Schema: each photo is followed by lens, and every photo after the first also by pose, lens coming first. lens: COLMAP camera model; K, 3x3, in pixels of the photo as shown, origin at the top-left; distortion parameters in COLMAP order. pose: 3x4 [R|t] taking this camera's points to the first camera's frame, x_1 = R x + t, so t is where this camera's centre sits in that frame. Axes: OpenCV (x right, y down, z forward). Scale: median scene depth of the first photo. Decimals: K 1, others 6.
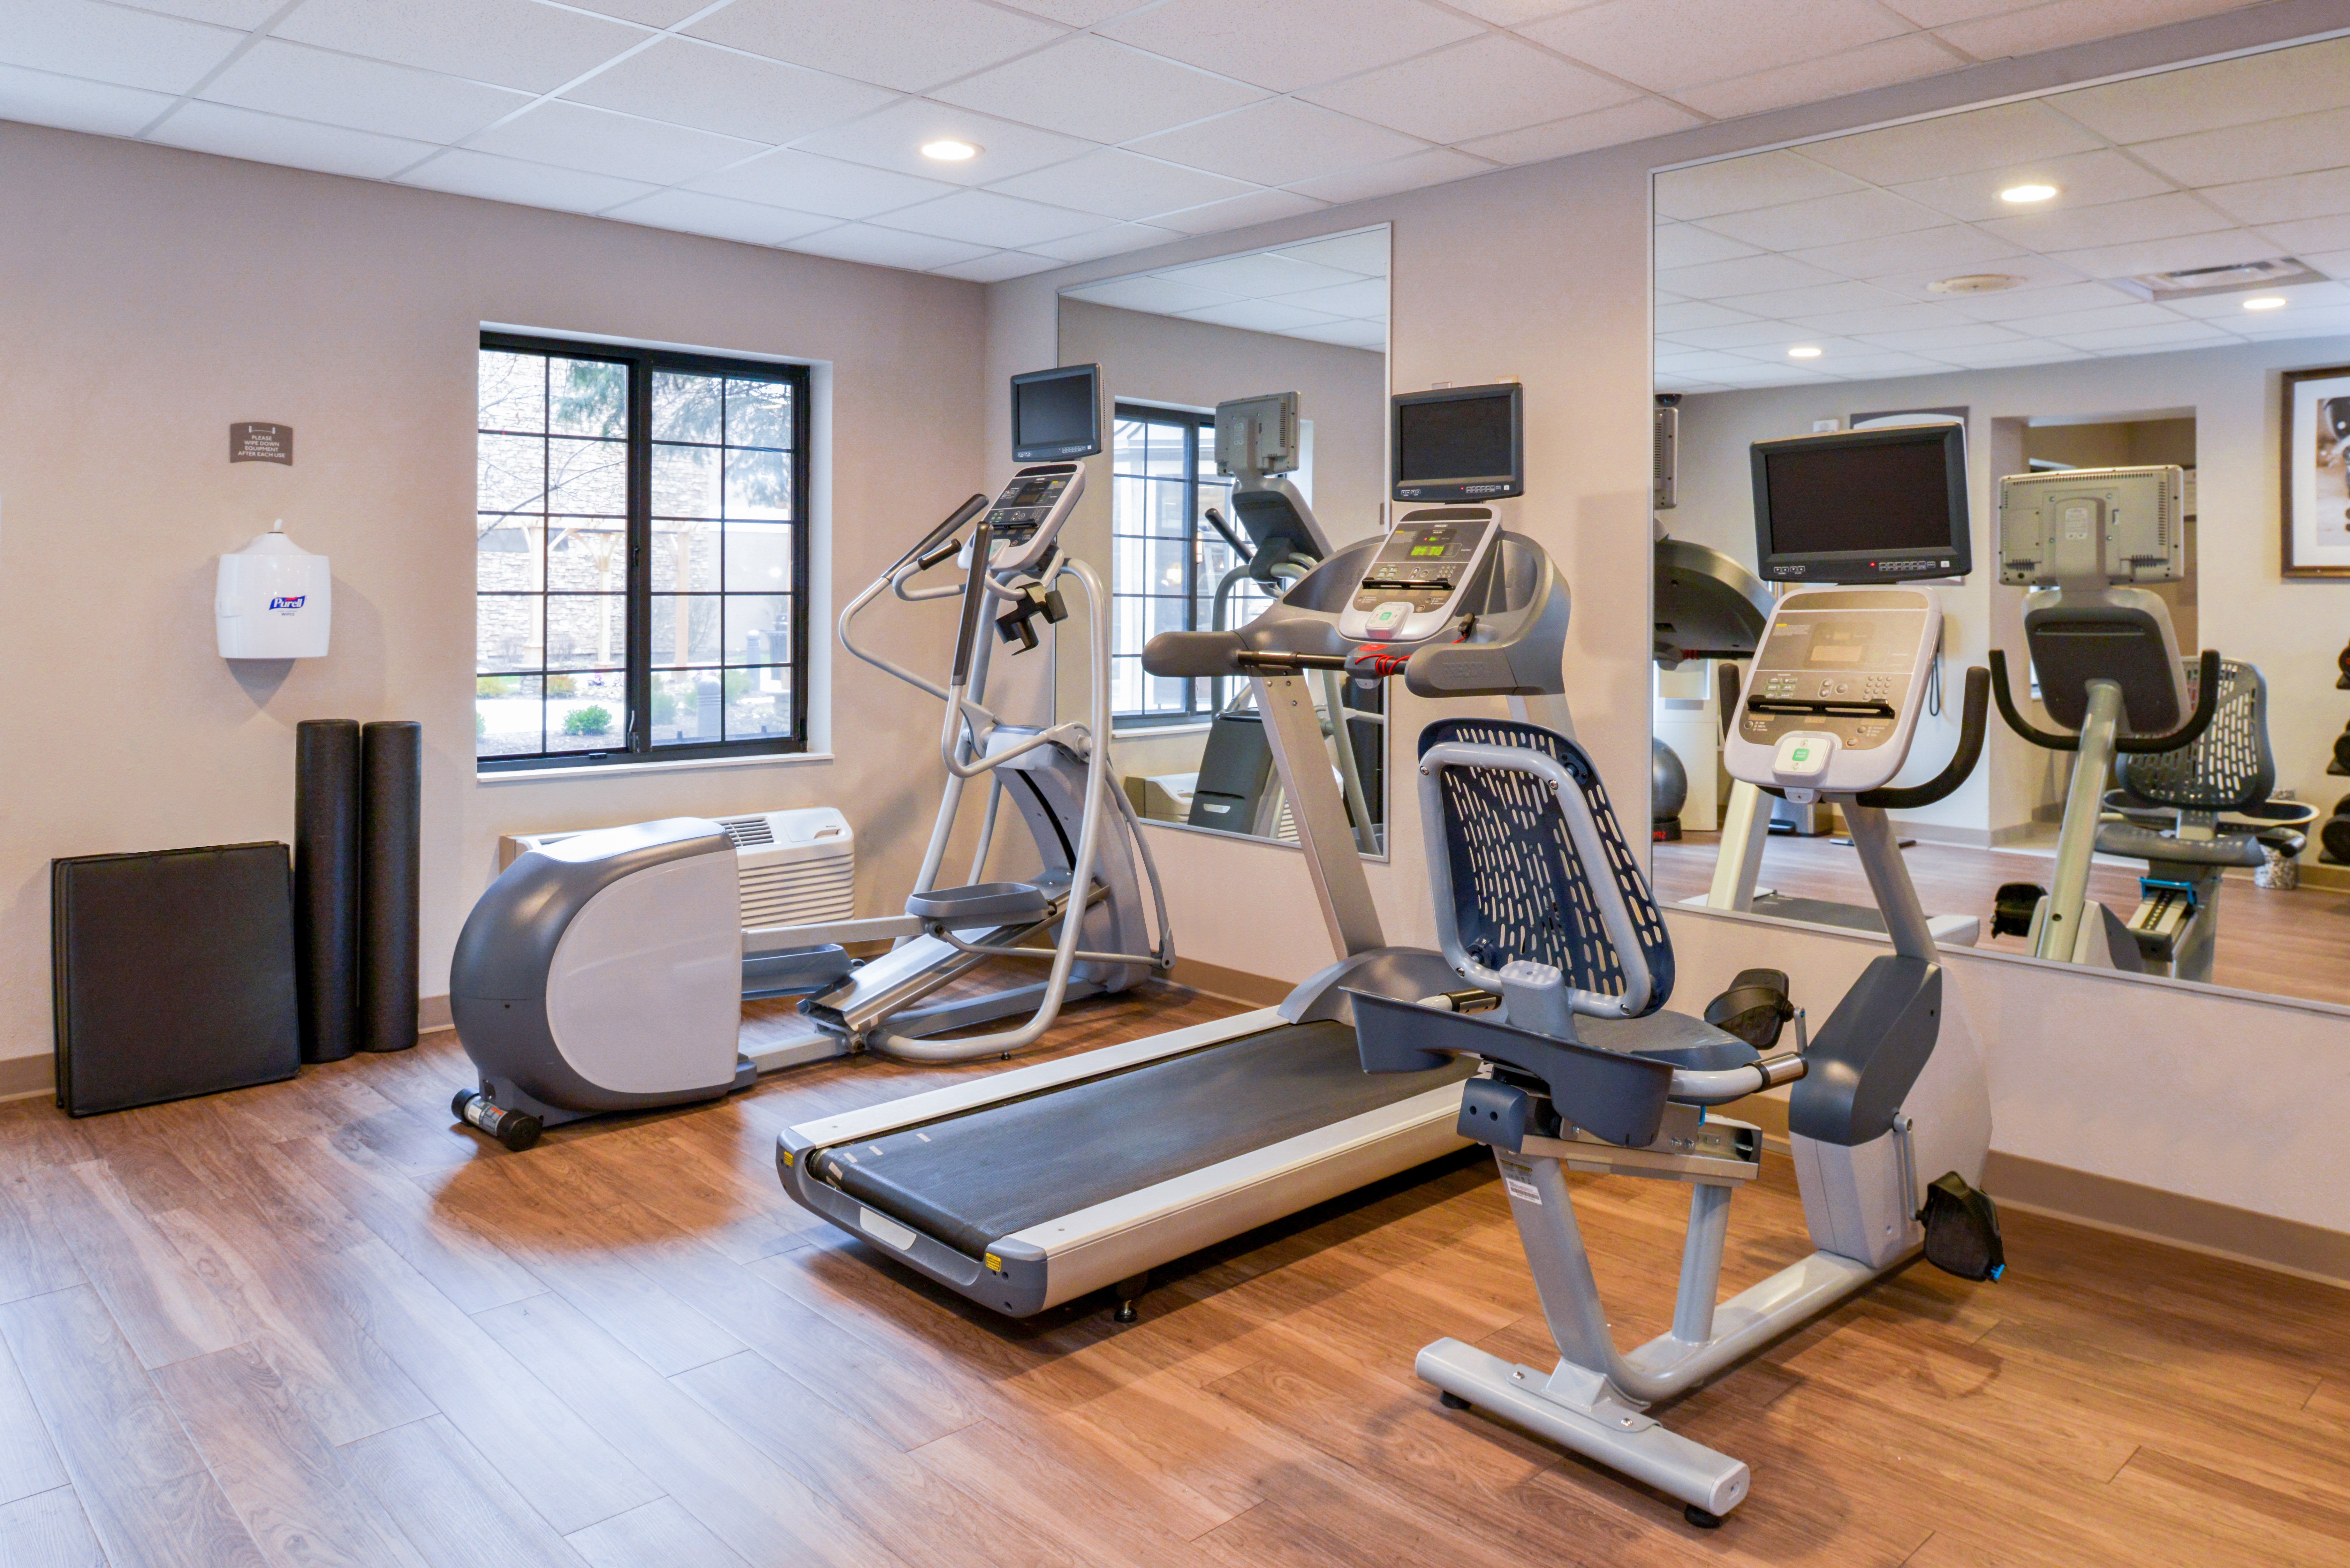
lens RADIAL K [[1601.2, 0, 1252.5], [0, 1601.2, 782.3], [0, 0, 1]] dist [0.003214, 0.000704]
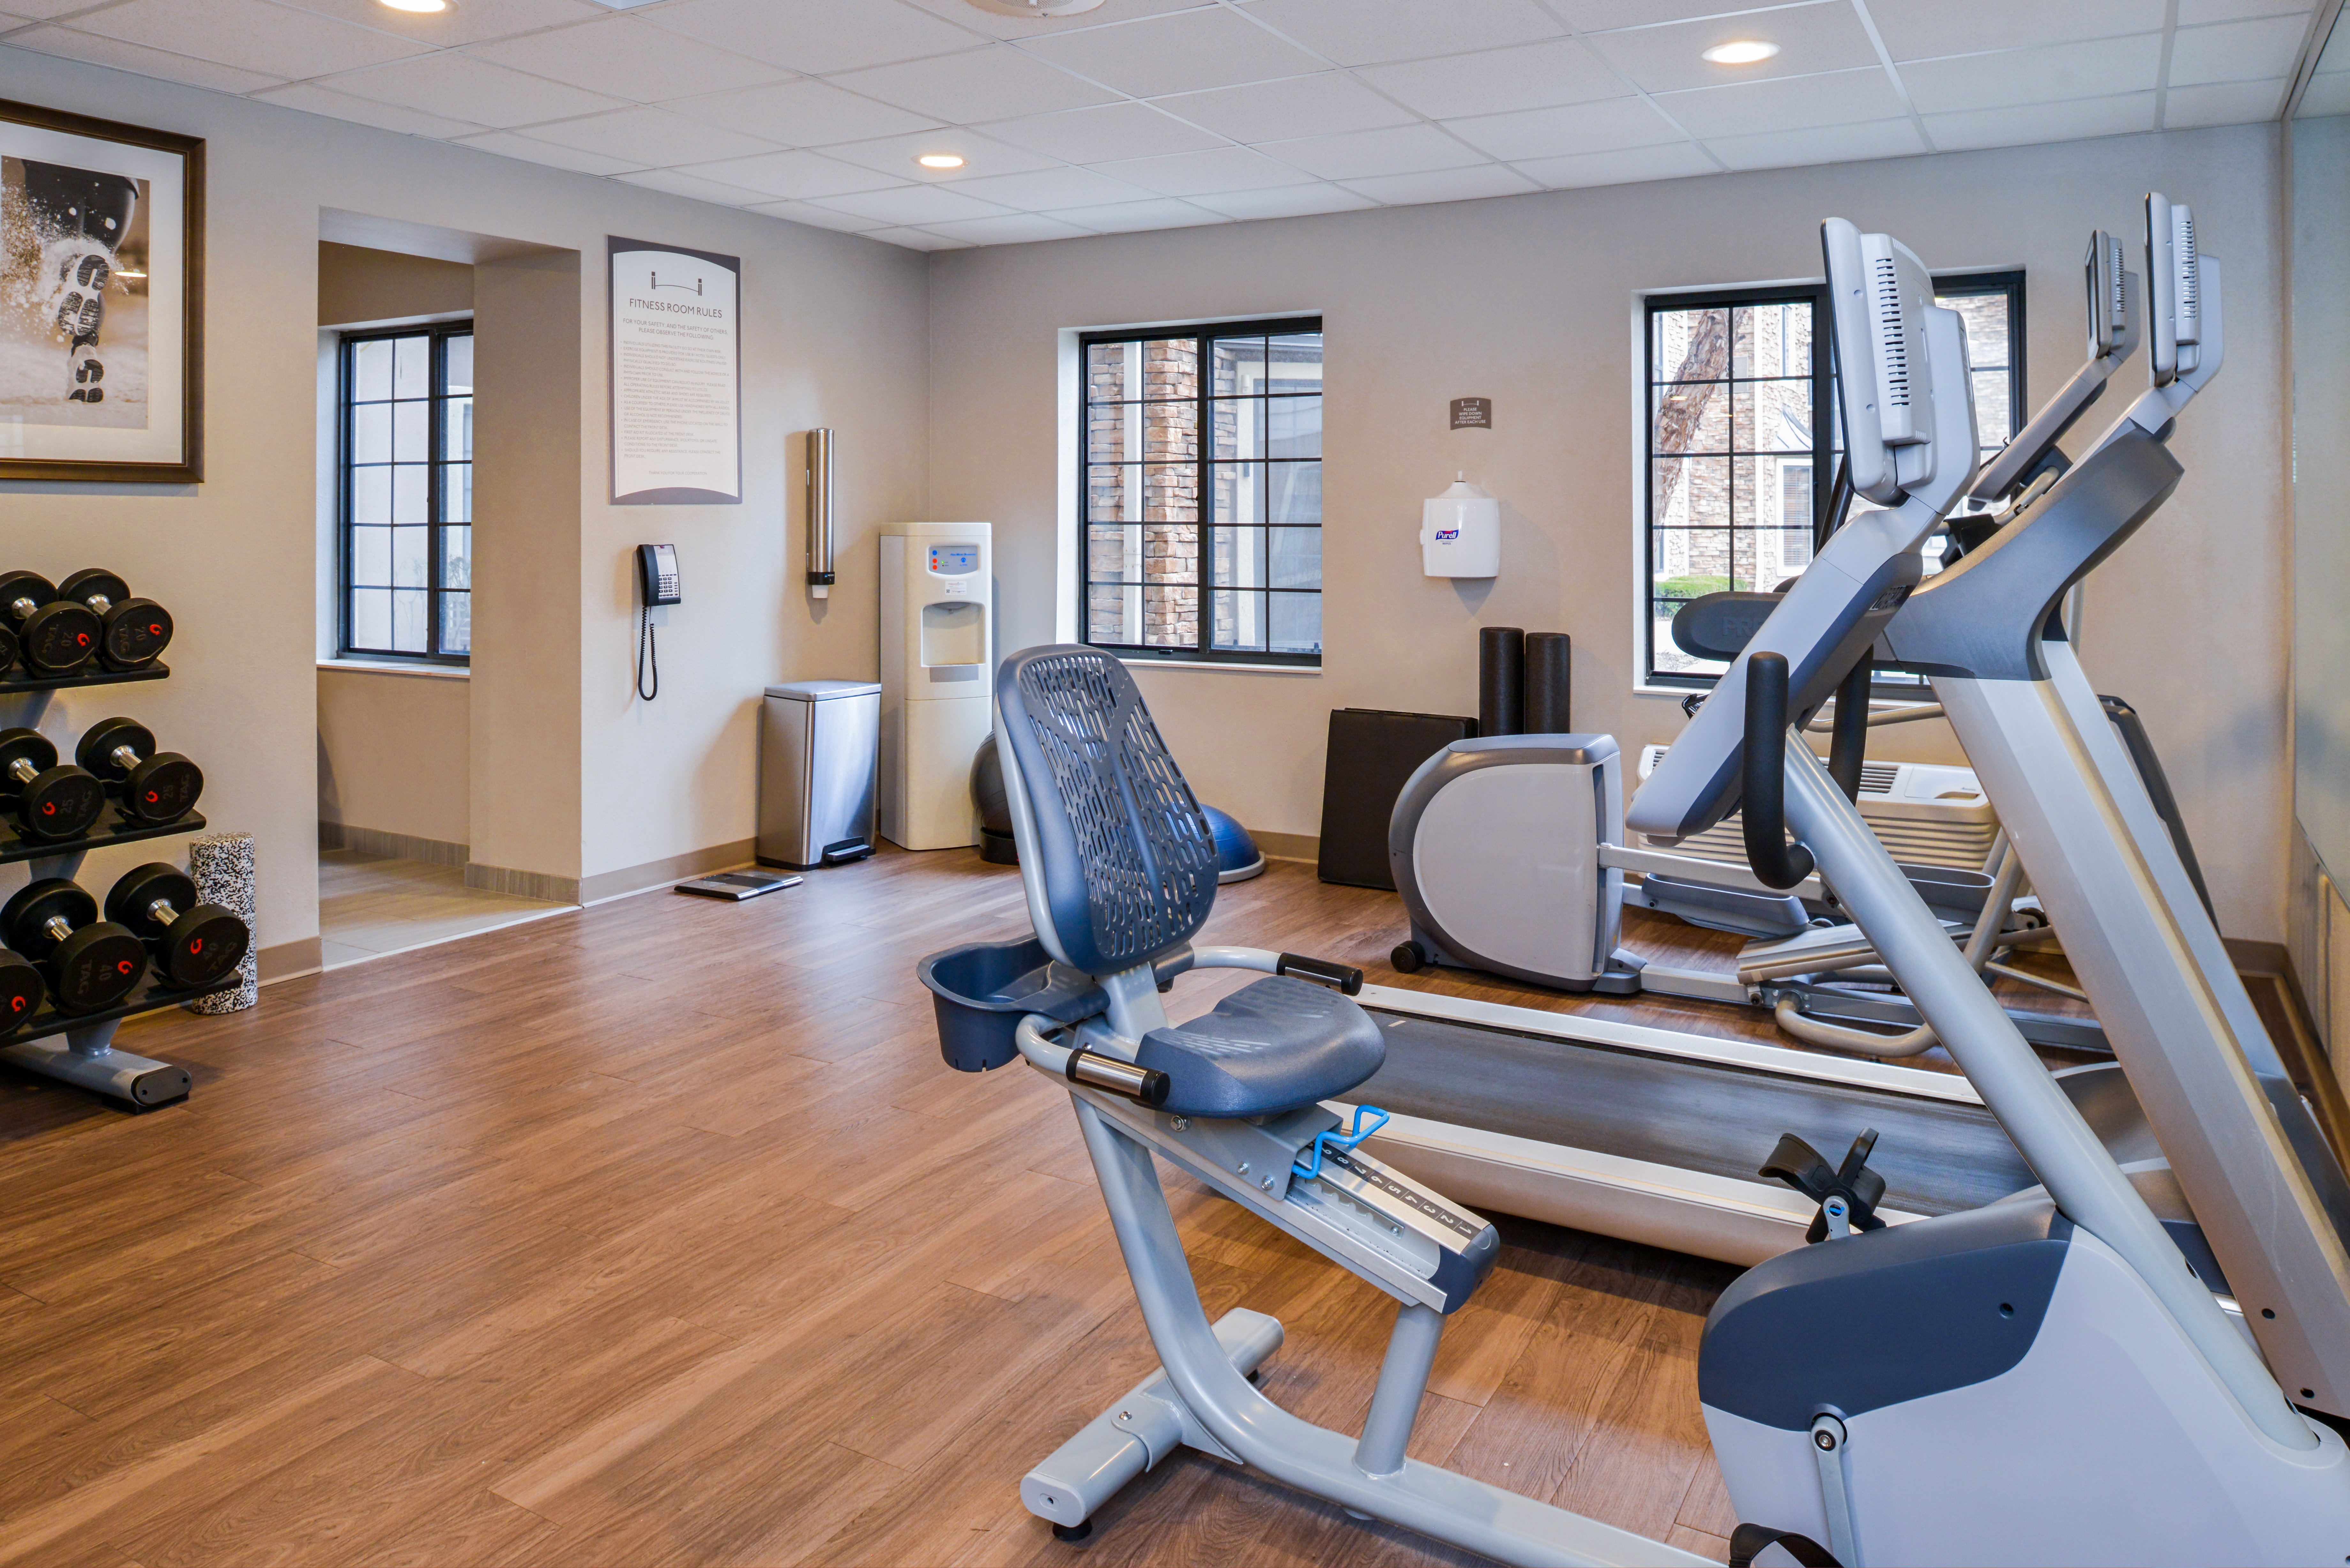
lens RADIAL K [[1601.2, 0, 1252.5], [0, 1601.2, 782.3], [0, 0, 1]] dist [0.003214, 0.000704]
pose [[0.286111, 0.136414, -0.948436, 0.625973], [-0.117538, 0.987336, 0.106552, -0.030924], [0.950960, 0.080992, 0.298521, 0.461002]]
